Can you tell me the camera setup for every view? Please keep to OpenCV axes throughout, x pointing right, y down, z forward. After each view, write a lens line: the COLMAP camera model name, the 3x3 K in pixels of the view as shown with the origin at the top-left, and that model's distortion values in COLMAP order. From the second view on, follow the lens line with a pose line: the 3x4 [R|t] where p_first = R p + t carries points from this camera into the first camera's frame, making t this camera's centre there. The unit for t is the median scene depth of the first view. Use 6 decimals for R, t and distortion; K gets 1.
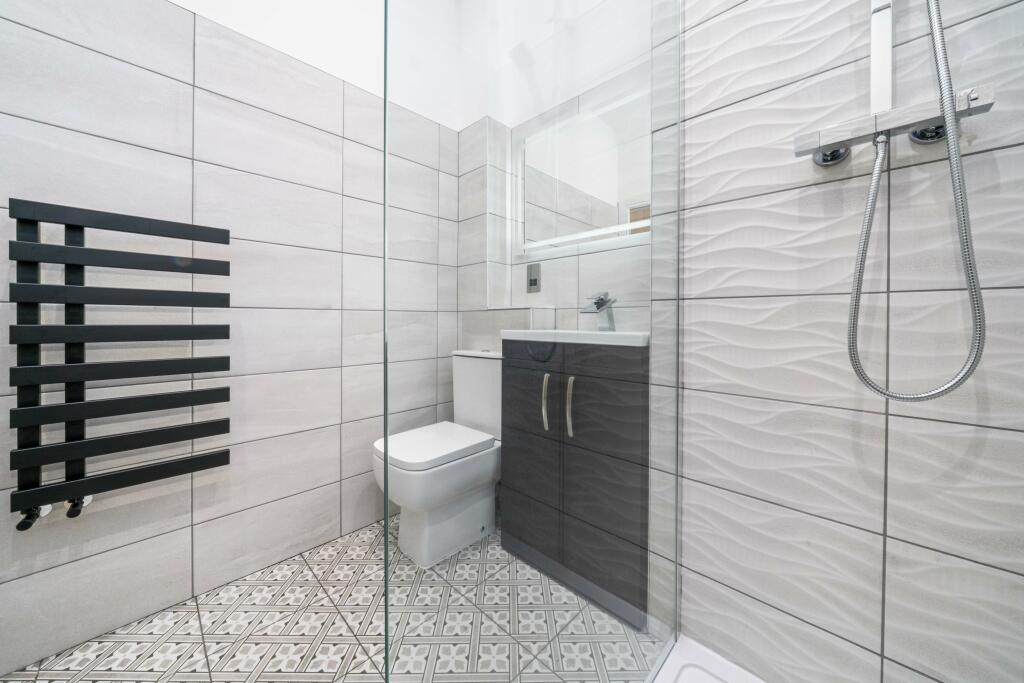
lens RADIAL K [[362.7, 0, 508.8], [0, 362.7, 323.7], [0, 0, 1]] dist [-0.000011, -0.000034]
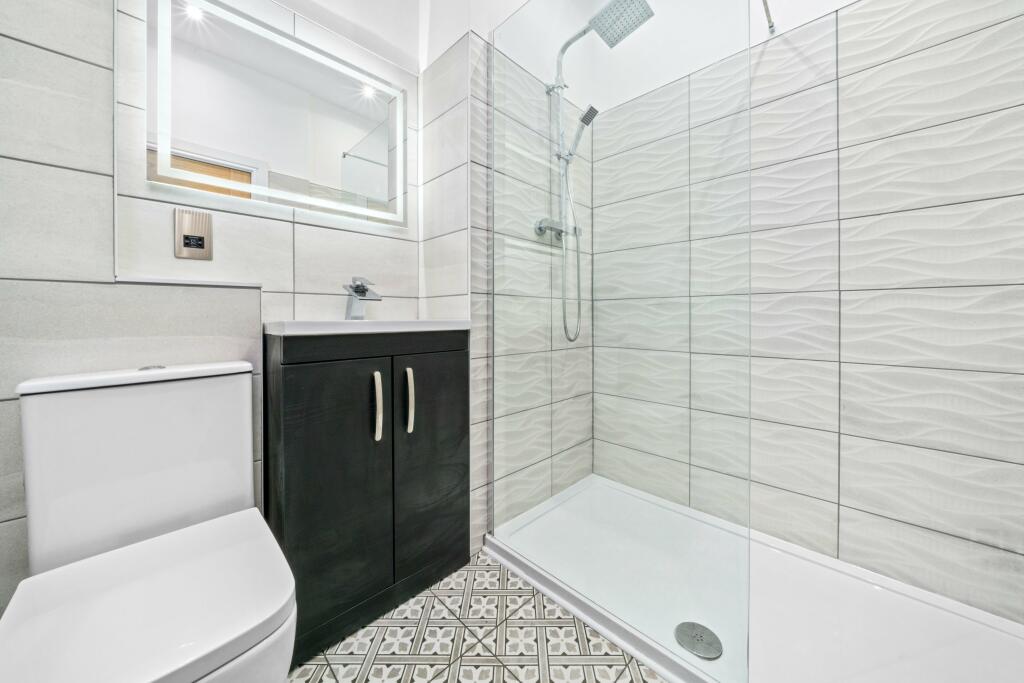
lens RADIAL K [[353.4, 0, 513.3], [0, 353.4, 320.1], [0, 0, 1]] dist [-0.026247, -0.000003]
pose [[0.004129, -0.010823, 0.999933, -0.830077], [0.011809, 0.999872, 0.010774, 0.018659], [-0.999922, 0.011764, 0.004257, 0.846735]]
